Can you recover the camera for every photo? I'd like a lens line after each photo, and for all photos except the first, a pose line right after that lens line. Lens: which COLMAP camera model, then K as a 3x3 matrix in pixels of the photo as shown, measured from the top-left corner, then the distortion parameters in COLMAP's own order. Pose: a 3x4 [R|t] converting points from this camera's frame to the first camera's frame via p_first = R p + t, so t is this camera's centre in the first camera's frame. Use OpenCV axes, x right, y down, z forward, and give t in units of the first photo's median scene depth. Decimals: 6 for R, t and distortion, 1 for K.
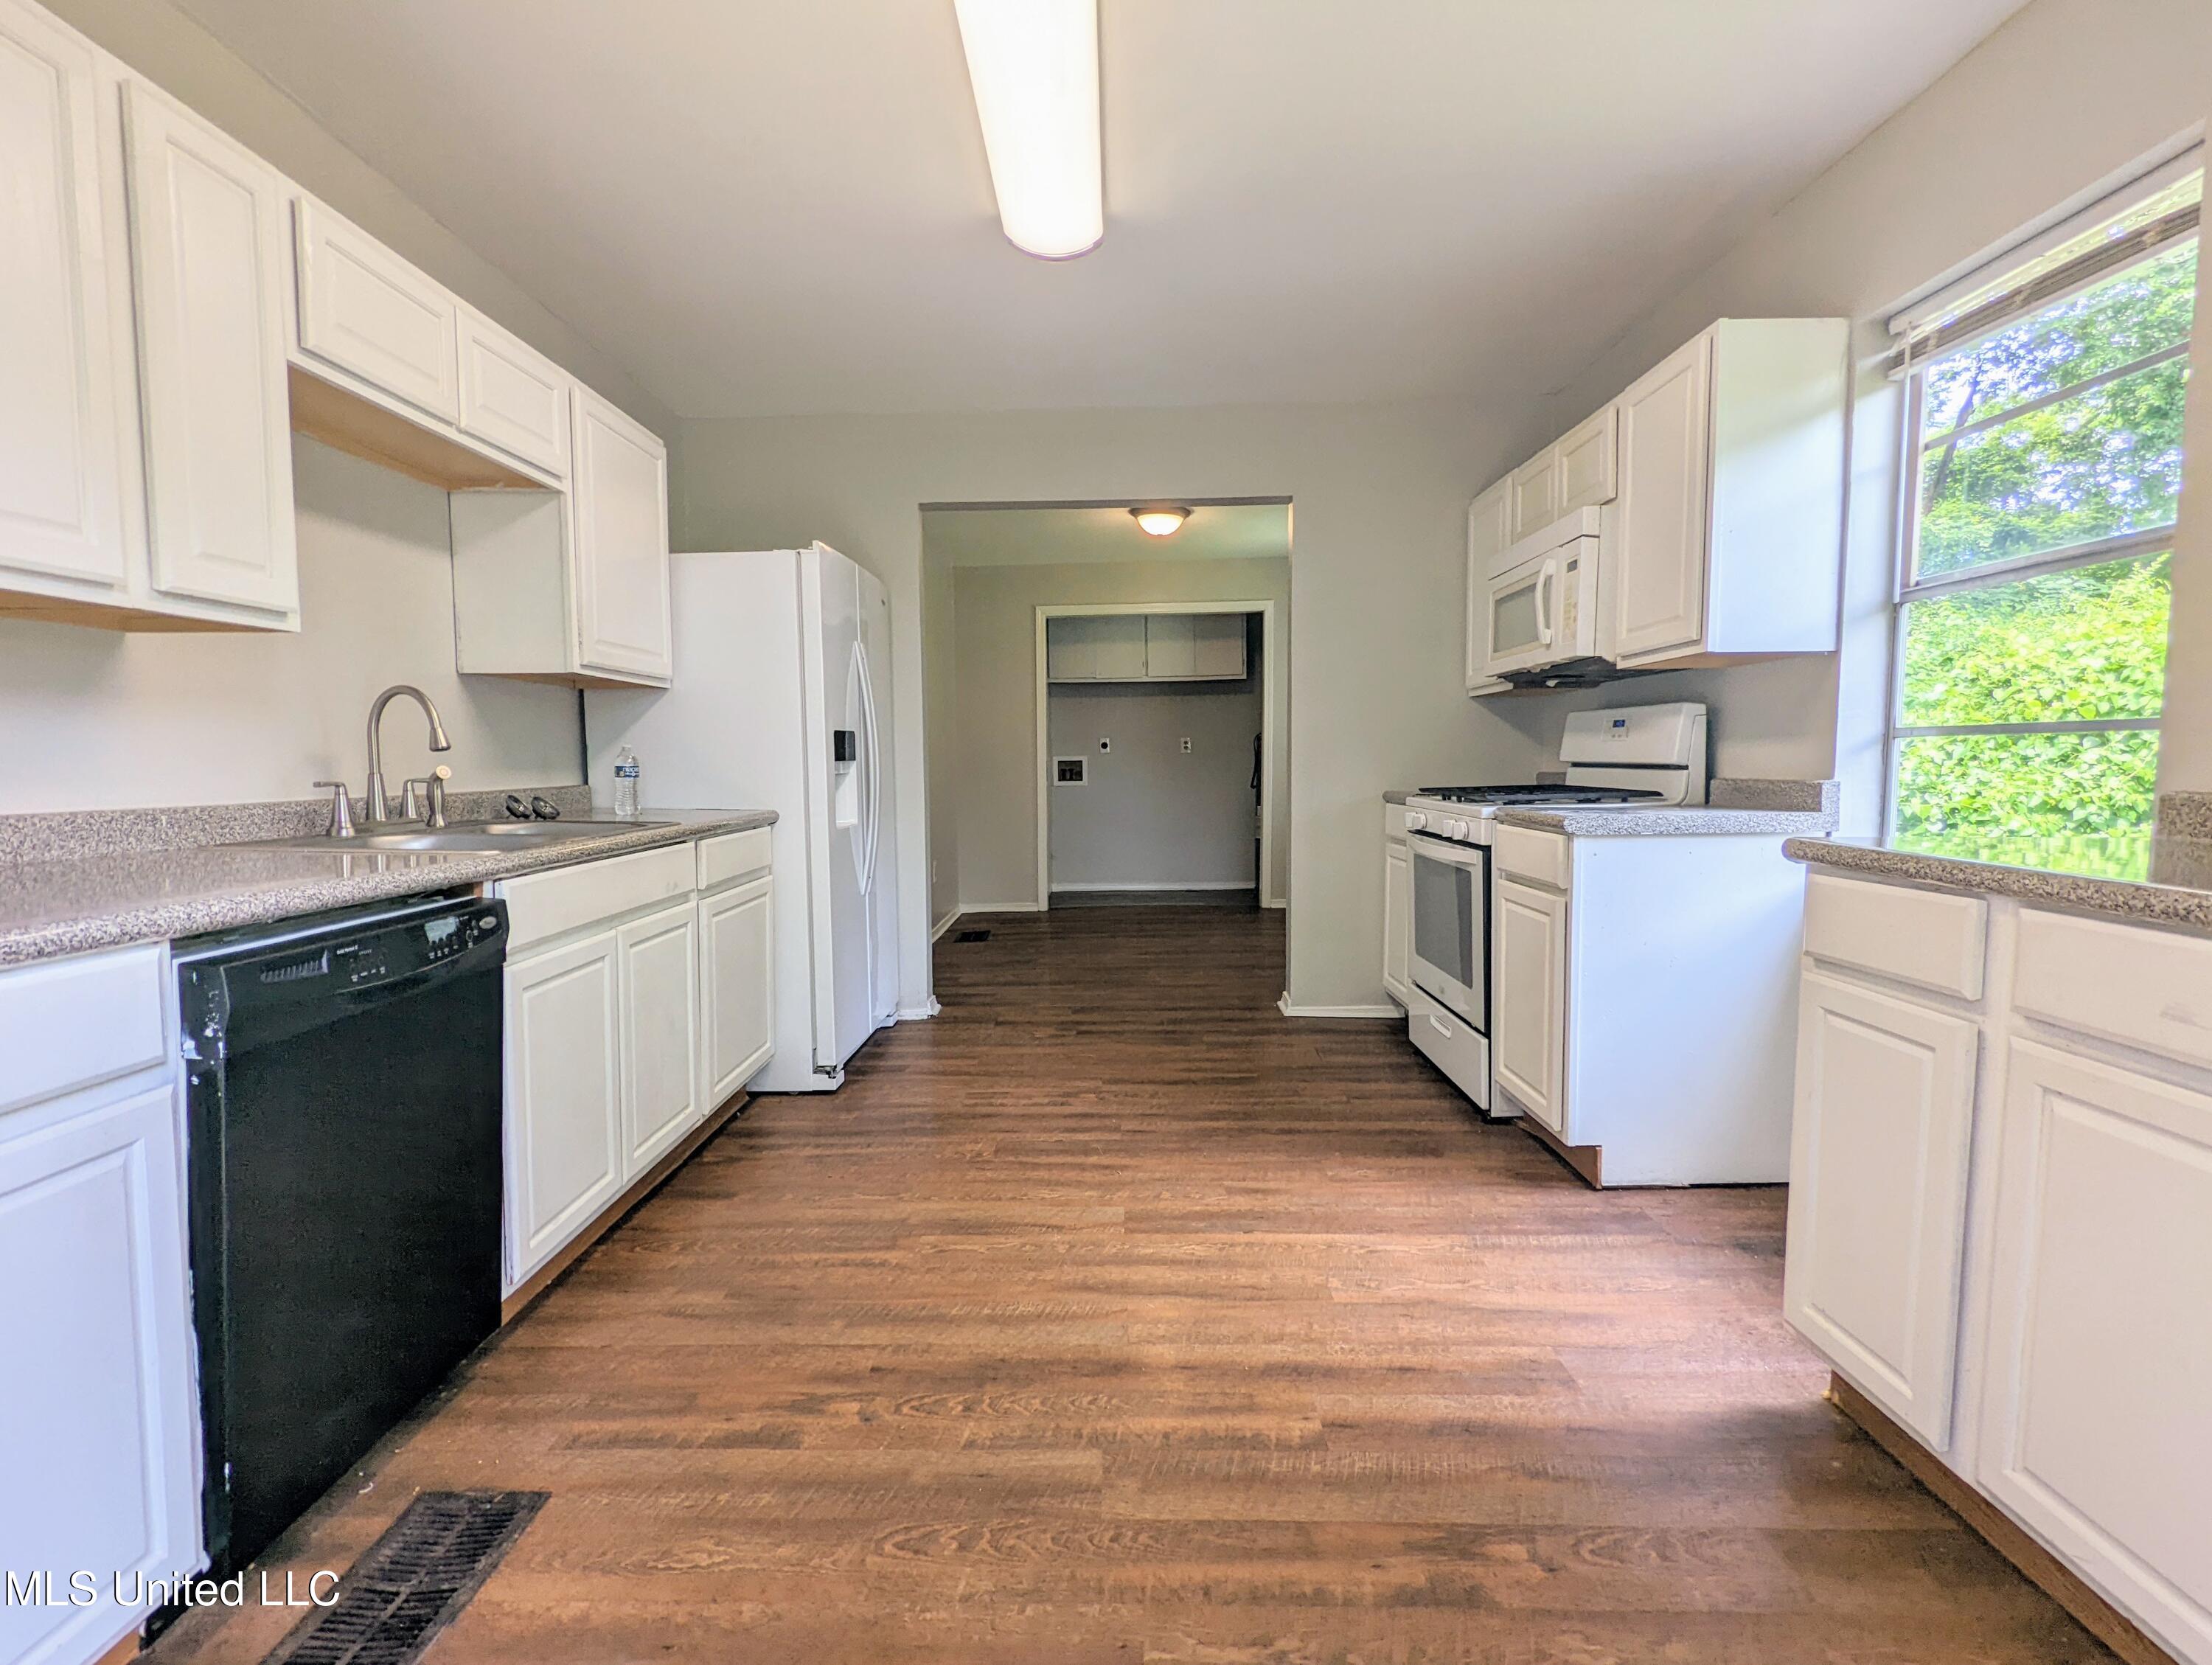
lens RADIAL K [[1053.5, 0, 1075.8], [0, 1053.5, 840.5], [0, 0, 1]] dist [0.002777, 0.000887]
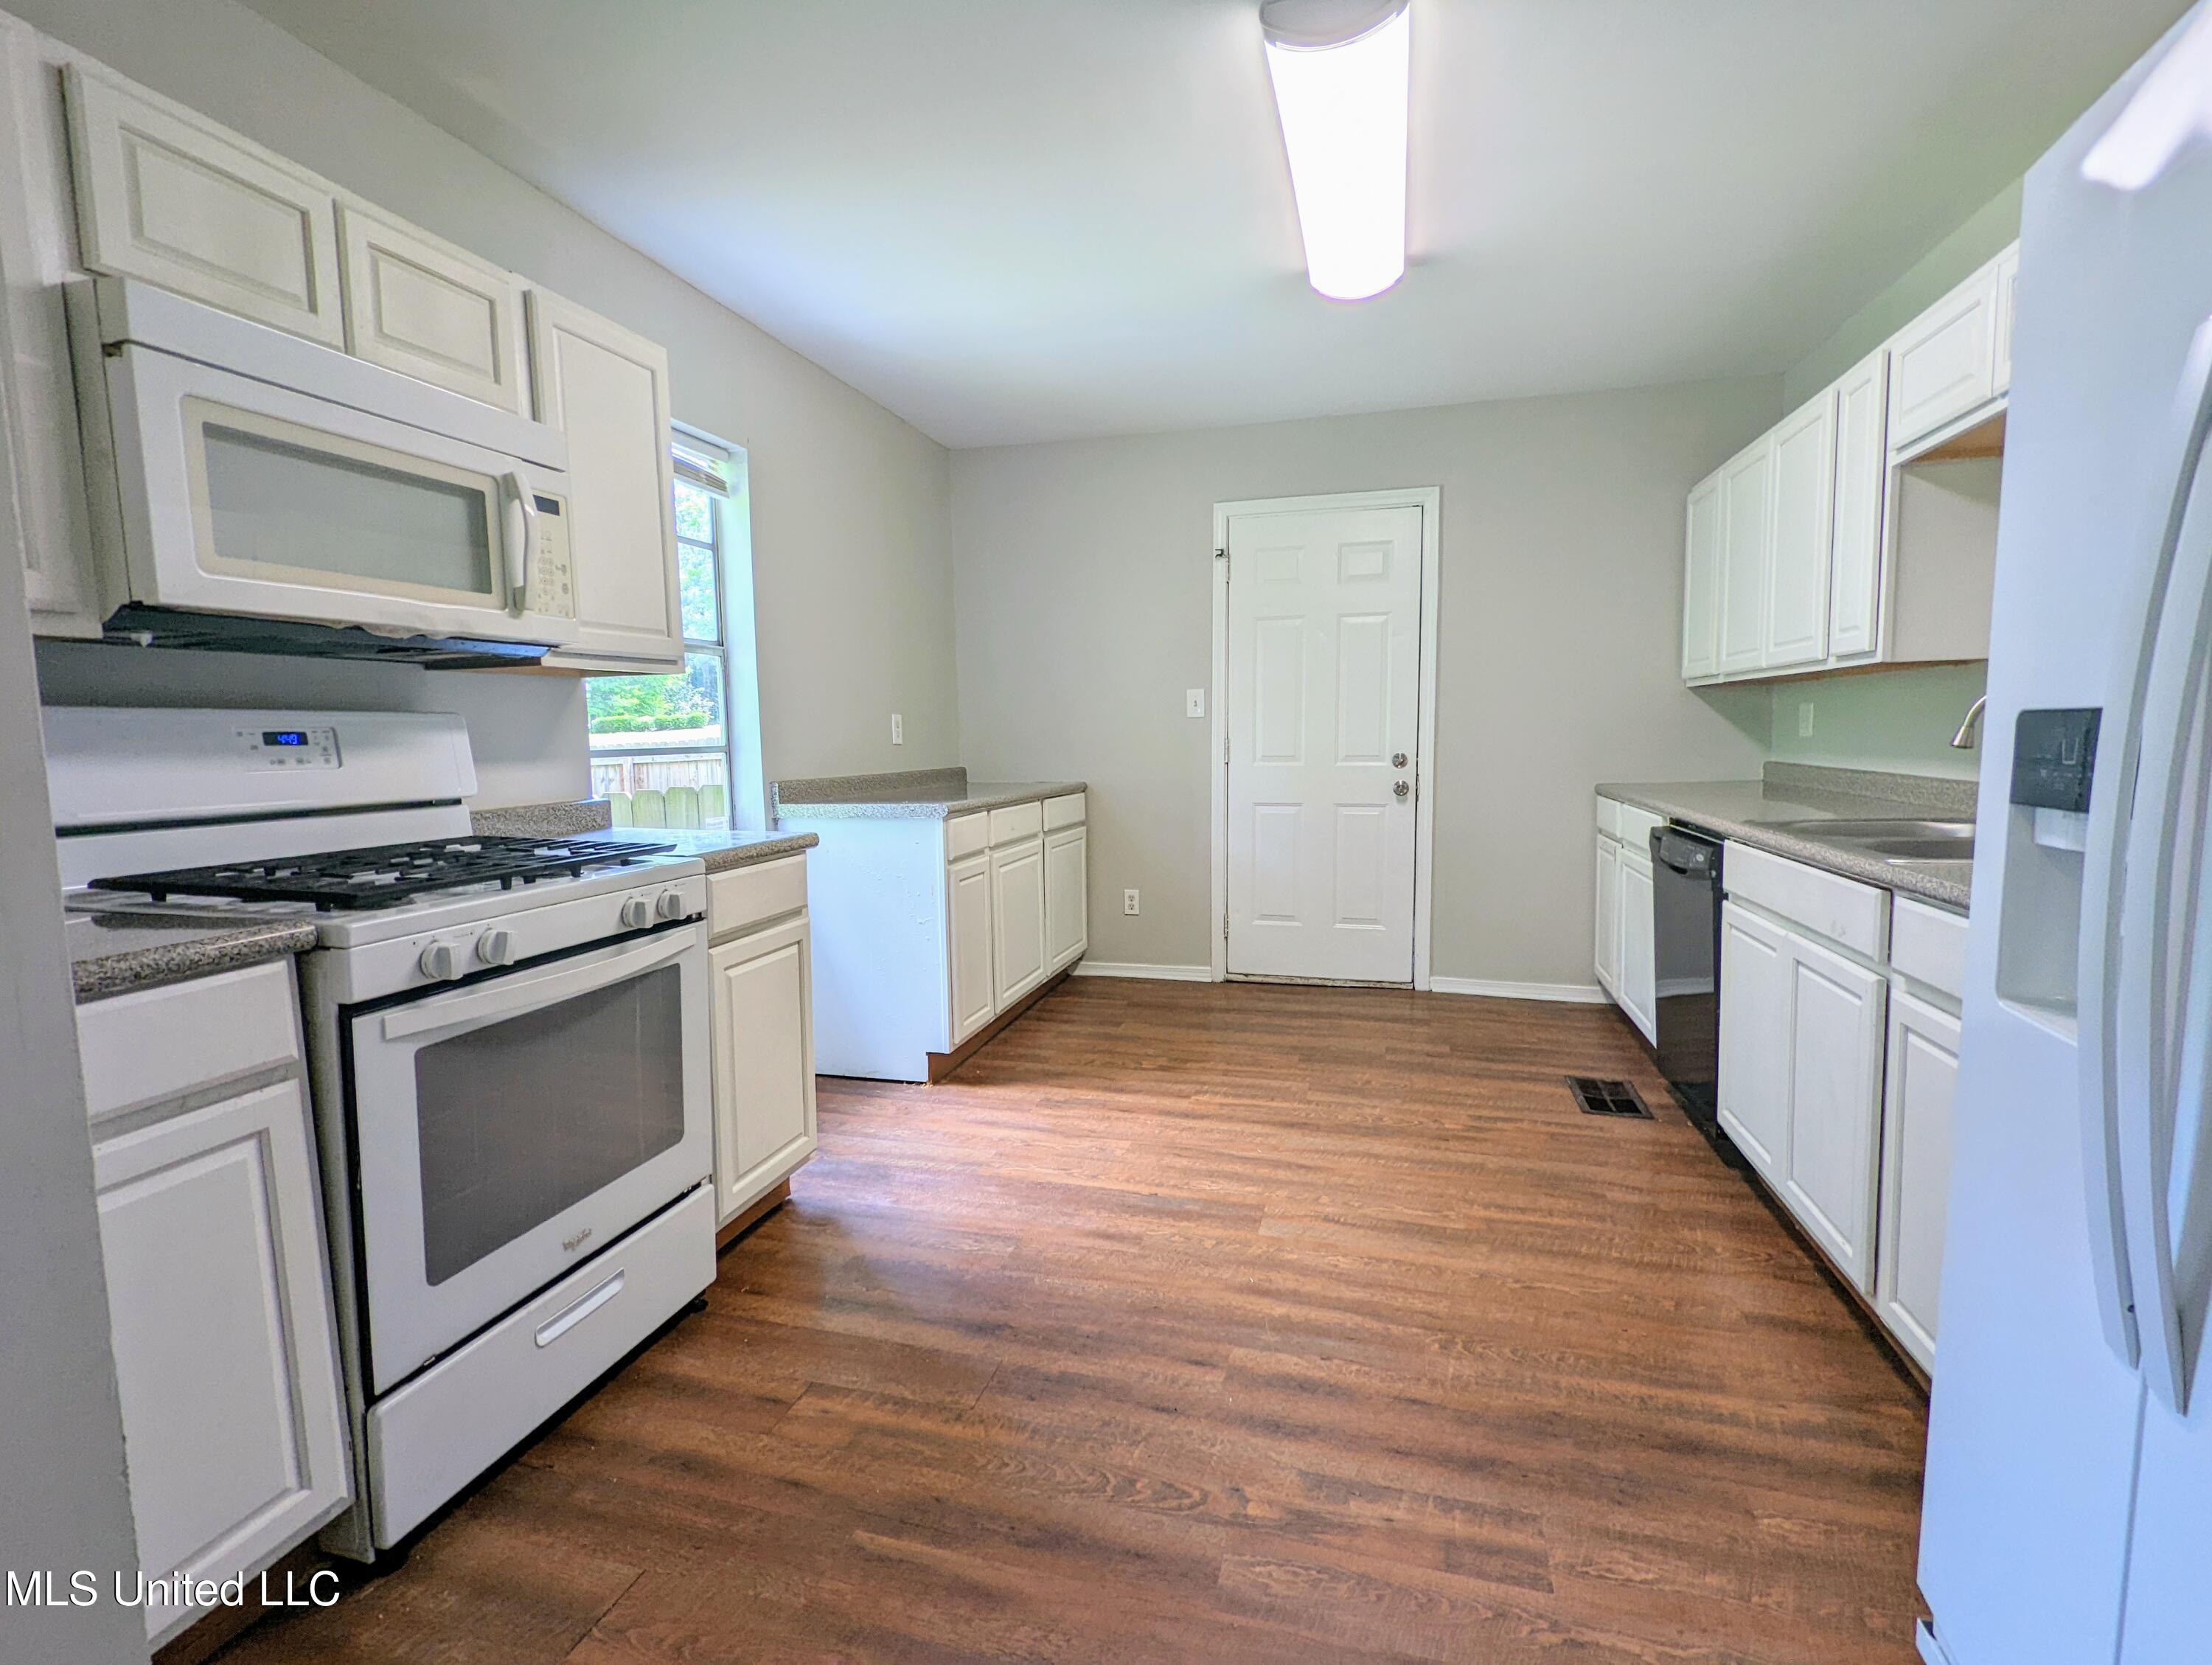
lens RADIAL K [[1053.5, 0, 1075.8], [0, 1053.5, 840.5], [0, 0, 1]] dist [0.002777, 0.000887]
pose [[-0.968328, -0.004986, 0.249632, -0.034415], [0.040984, 0.983065, 0.178616, -0.202570], [-0.246295, 0.183190, -0.951725, 2.050826]]
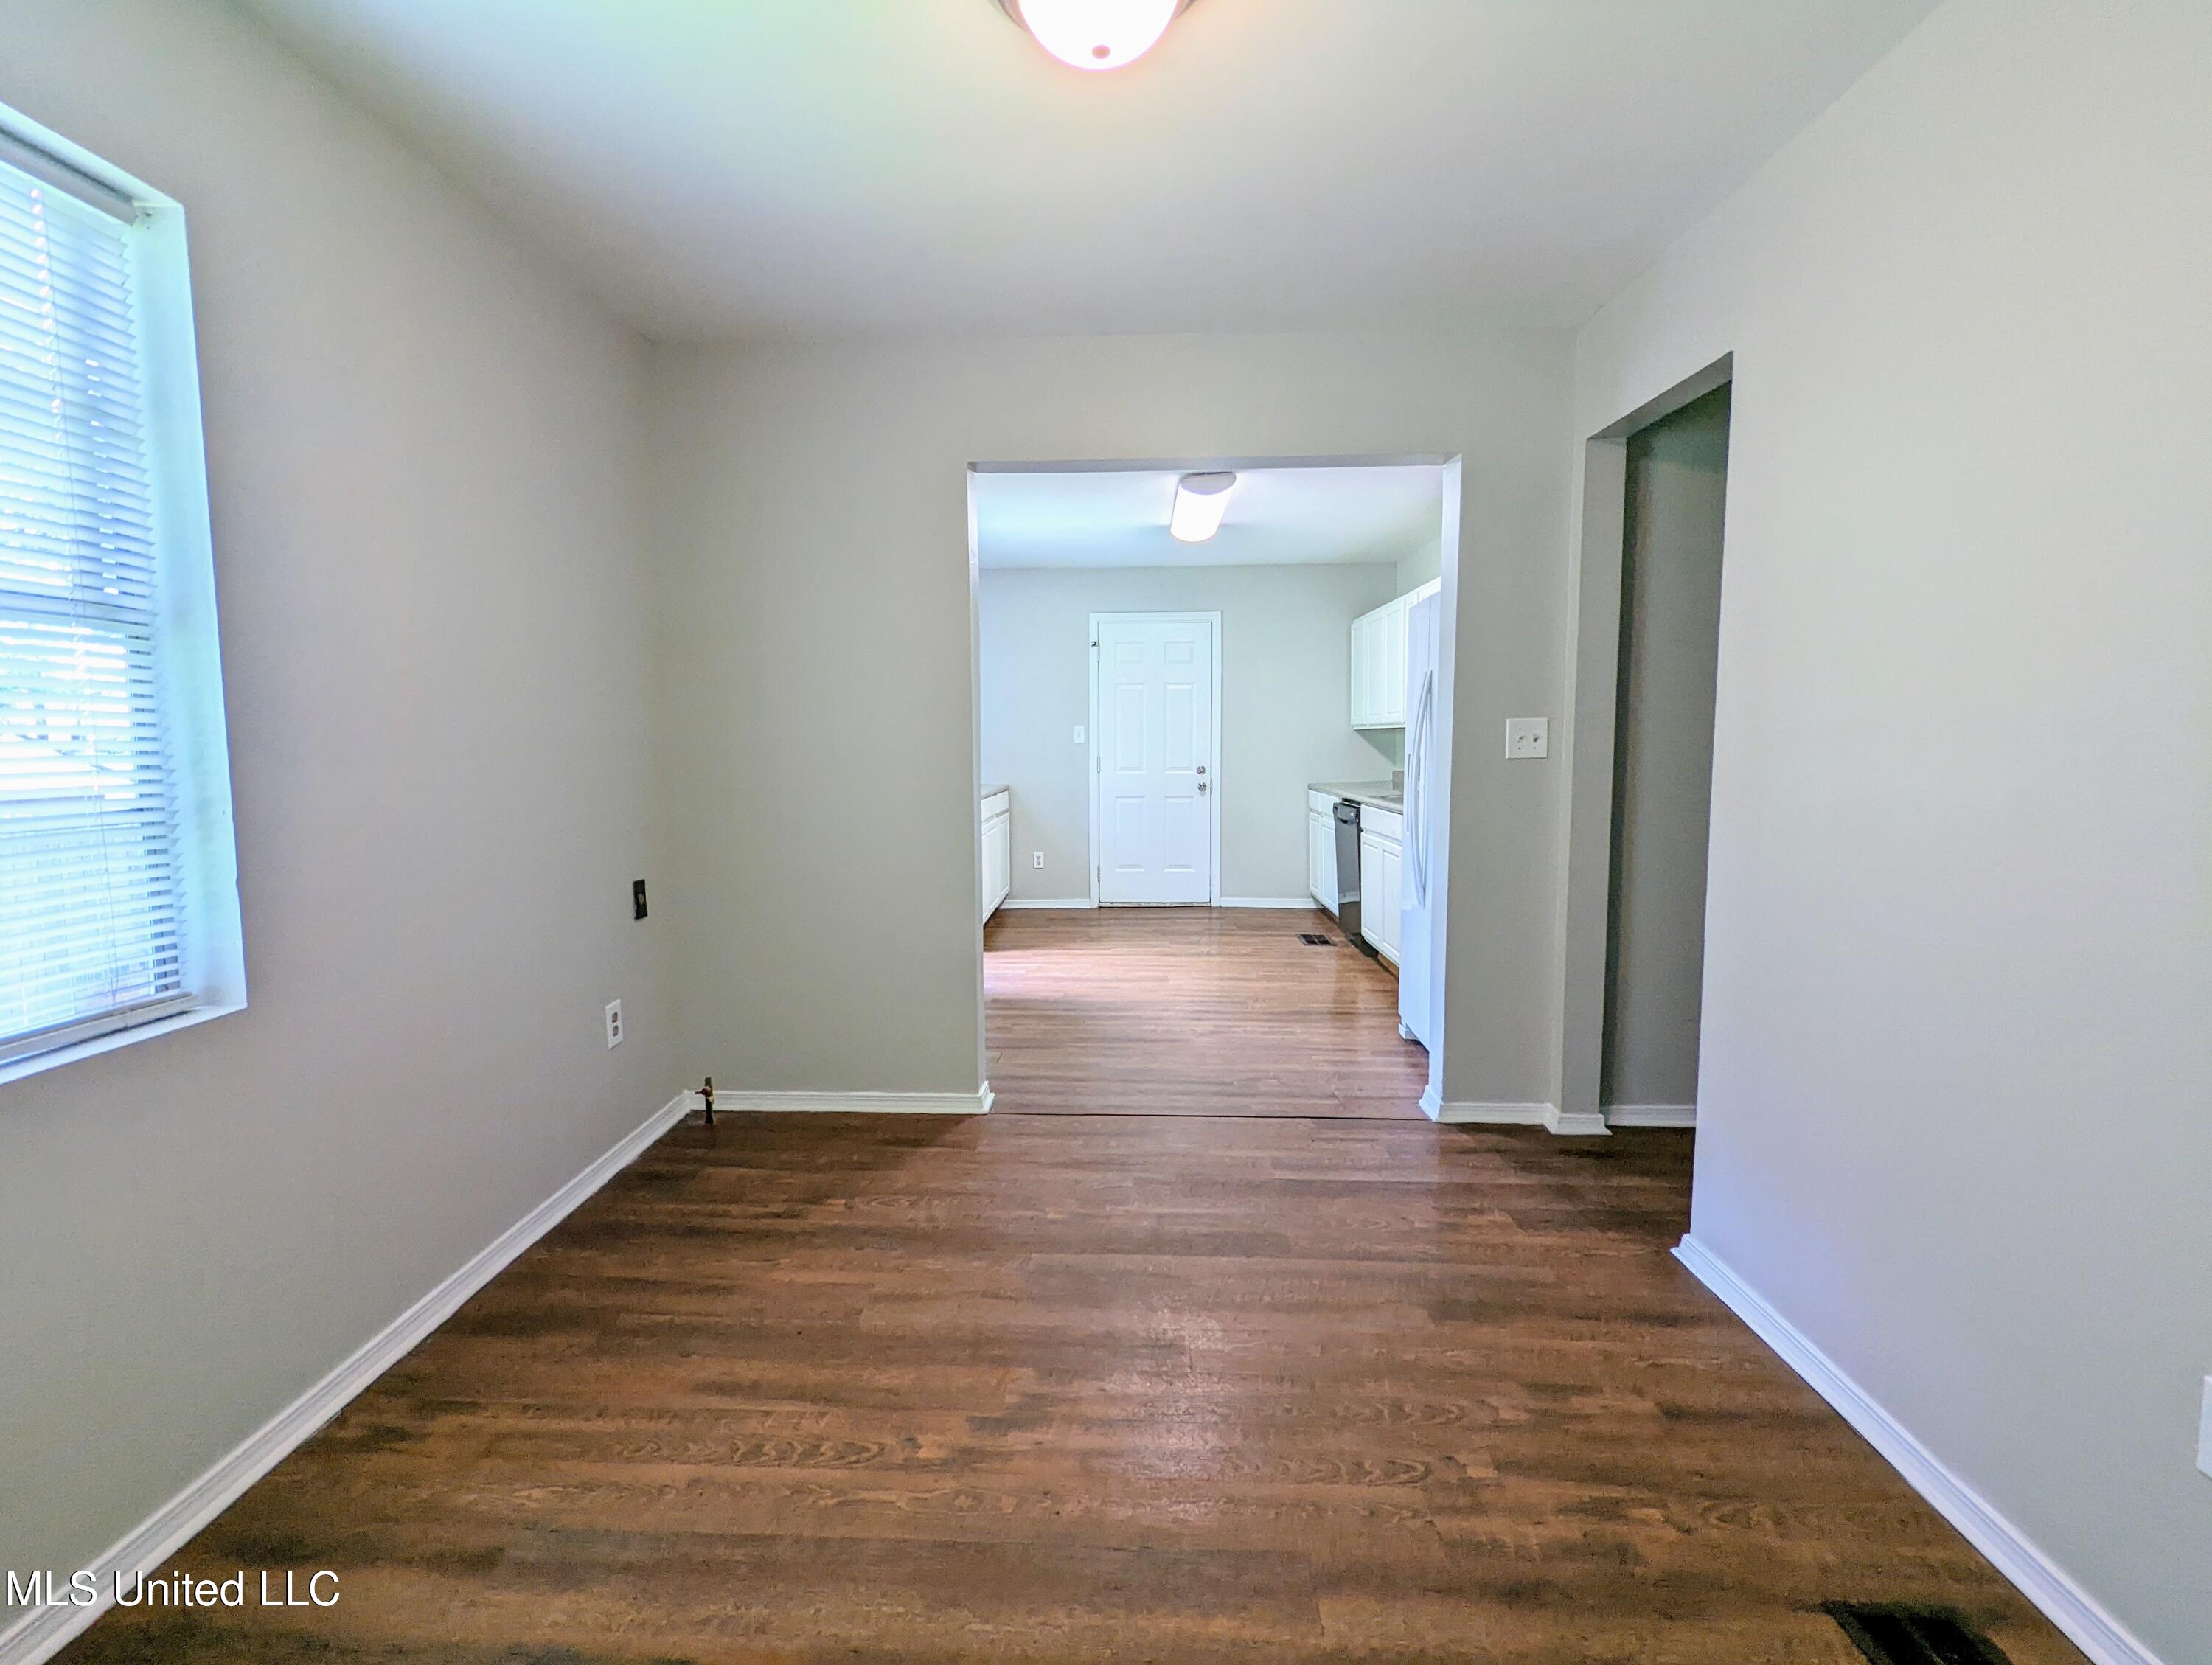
lens RADIAL K [[1053.5, 0, 1075.8], [0, 1053.5, 840.5], [0, 0, 1]] dist [0.002777, 0.000887]
pose [[-0.999774, 0.014397, 0.015619, 0.214130], [0.016876, 0.984883, 0.172398, -0.332156], [-0.012901, 0.172623, -0.984904, 3.299600]]
